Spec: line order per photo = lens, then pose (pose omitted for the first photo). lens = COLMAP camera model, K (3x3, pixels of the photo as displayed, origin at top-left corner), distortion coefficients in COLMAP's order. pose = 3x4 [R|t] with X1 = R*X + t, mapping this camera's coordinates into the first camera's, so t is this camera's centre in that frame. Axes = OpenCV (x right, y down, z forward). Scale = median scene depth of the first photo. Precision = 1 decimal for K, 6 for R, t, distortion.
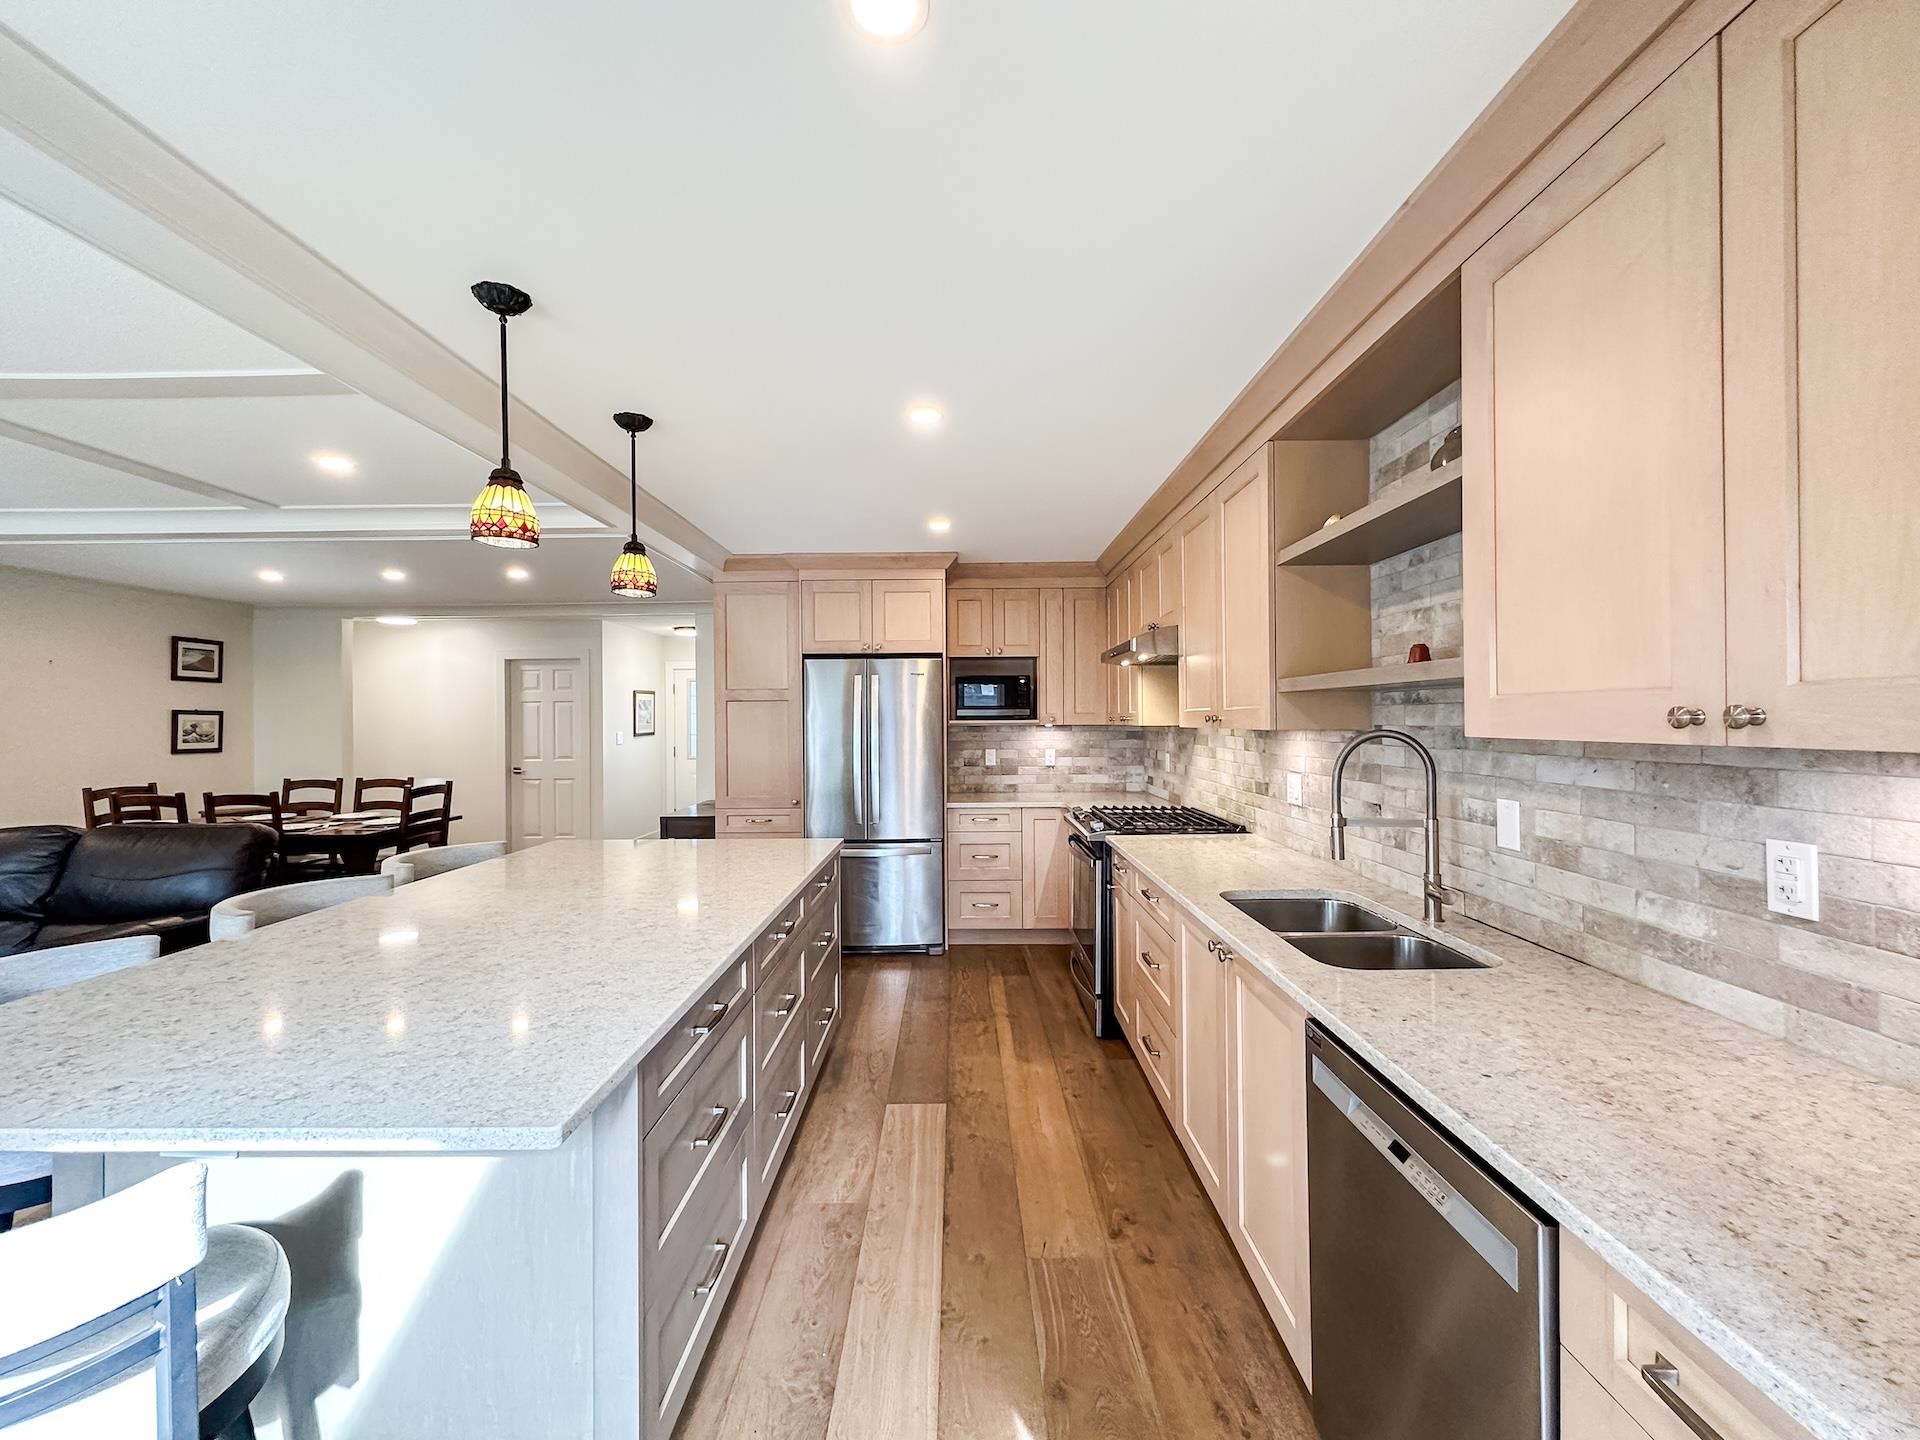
lens RADIAL K [[765.7, 0, 959.6], [0, 765.7, 718.7], [0, 0, 1]] dist [-0.002035, 0.000566]
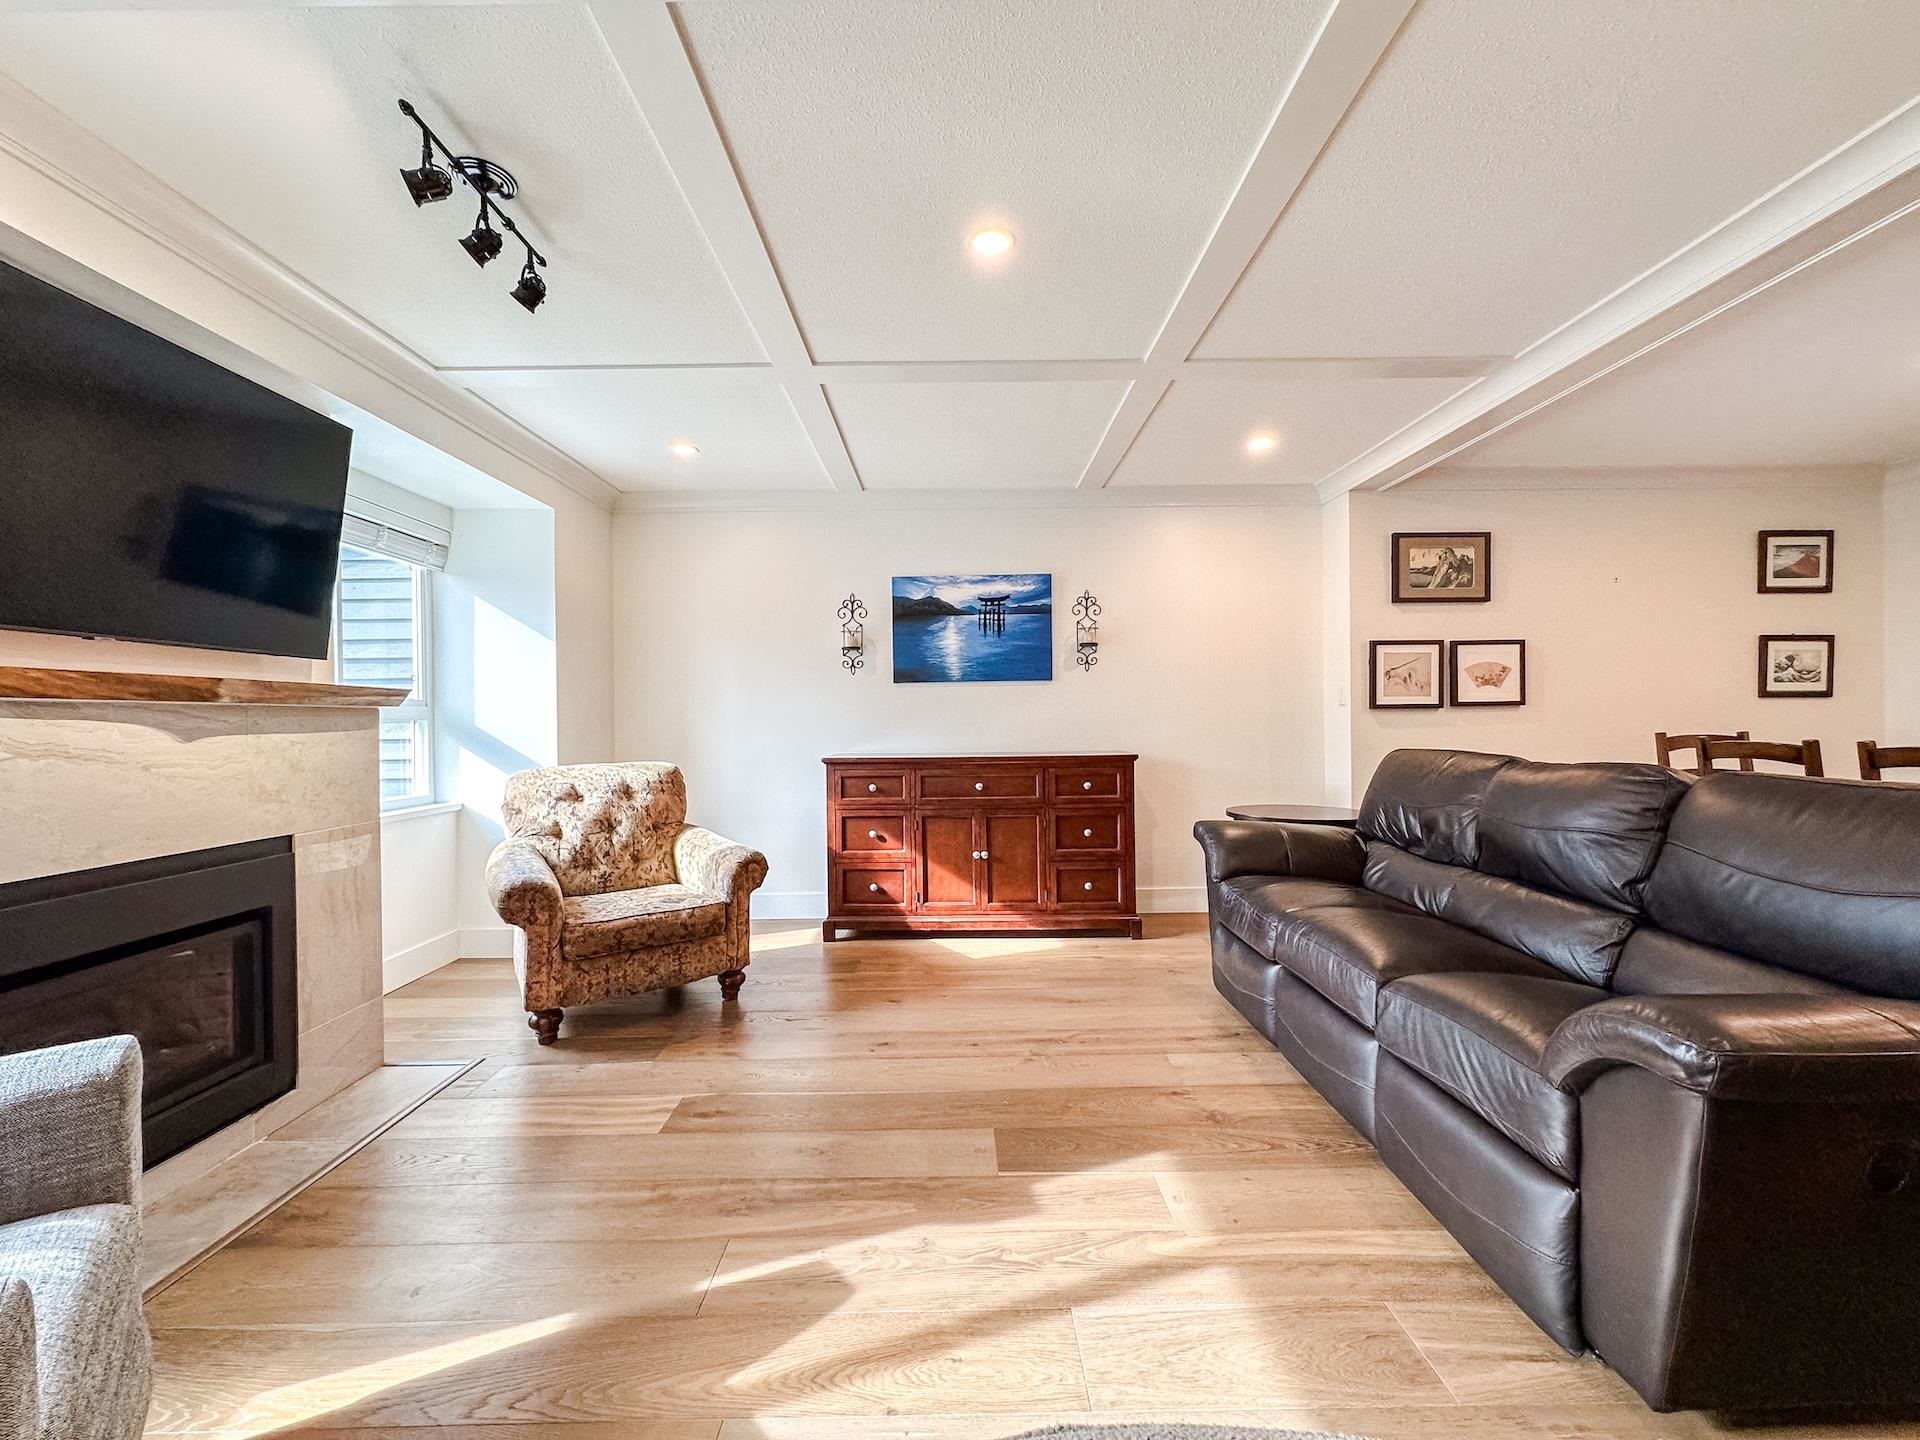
lens RADIAL K [[765.7, 0, 959.6], [0, 765.7, 718.7], [0, 0, 1]] dist [-0.002035, 0.000566]
pose [[0.006990, 0.007167, -0.999950, -0.605614], [0.012190, 0.999899, 0.007252, 0.095887], [0.999901, -0.012240, 0.006902, 0.469094]]
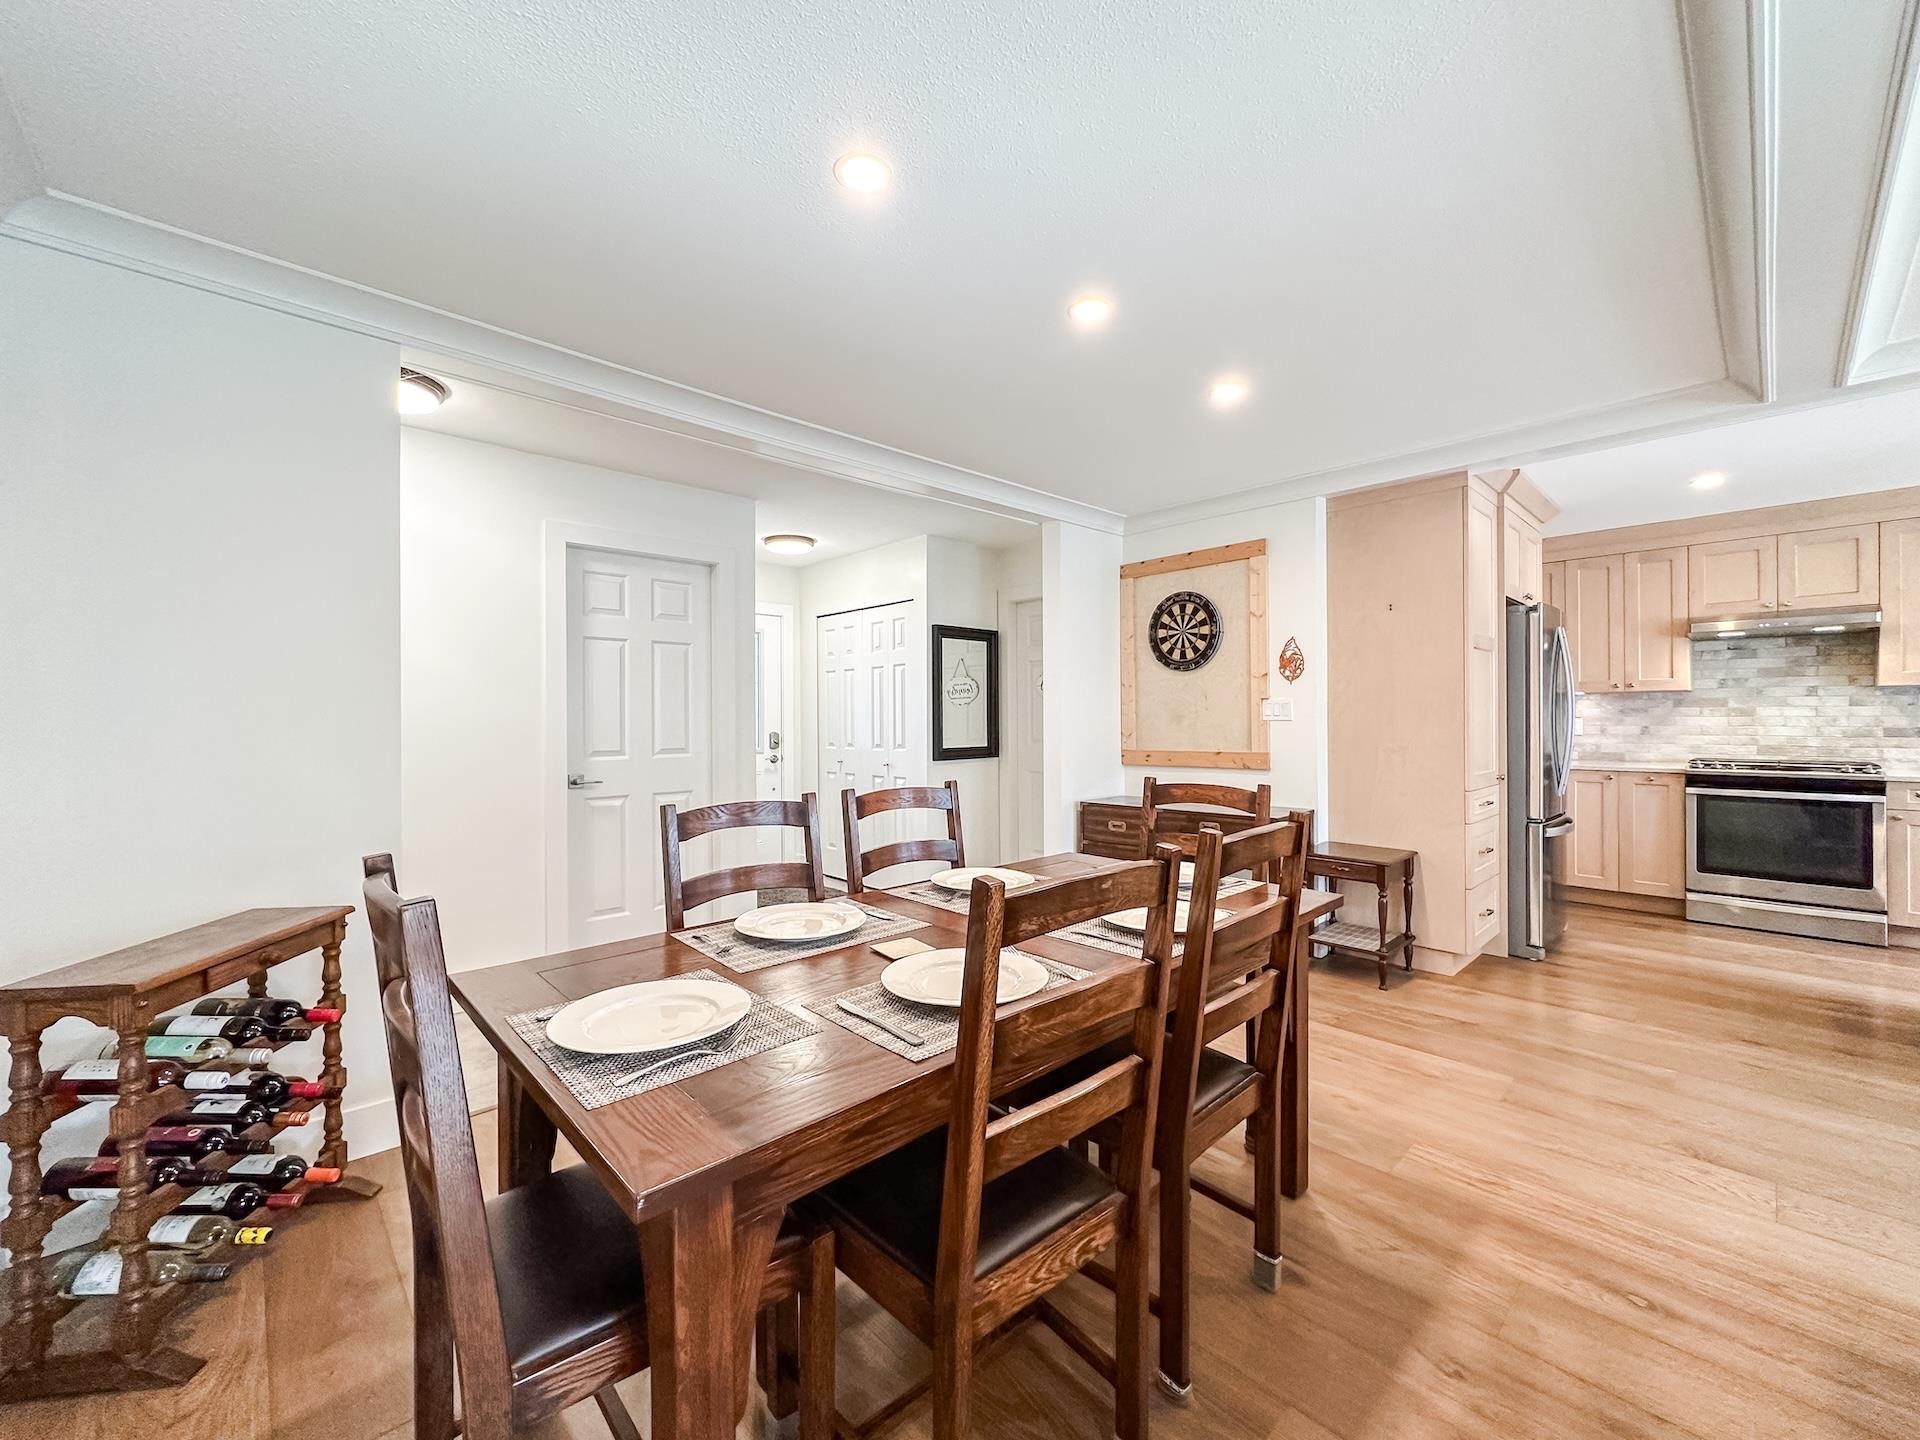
lens RADIAL K [[765.7, 0, 959.6], [0, 765.7, 718.7], [0, 0, 1]] dist [-0.002035, 0.000566]
pose [[0.728273, 0.002776, 0.685282, -1.785169], [-0.000403, 0.999993, -0.003623, 0.075070], [-0.685287, 0.002362, 0.728269, 1.201602]]
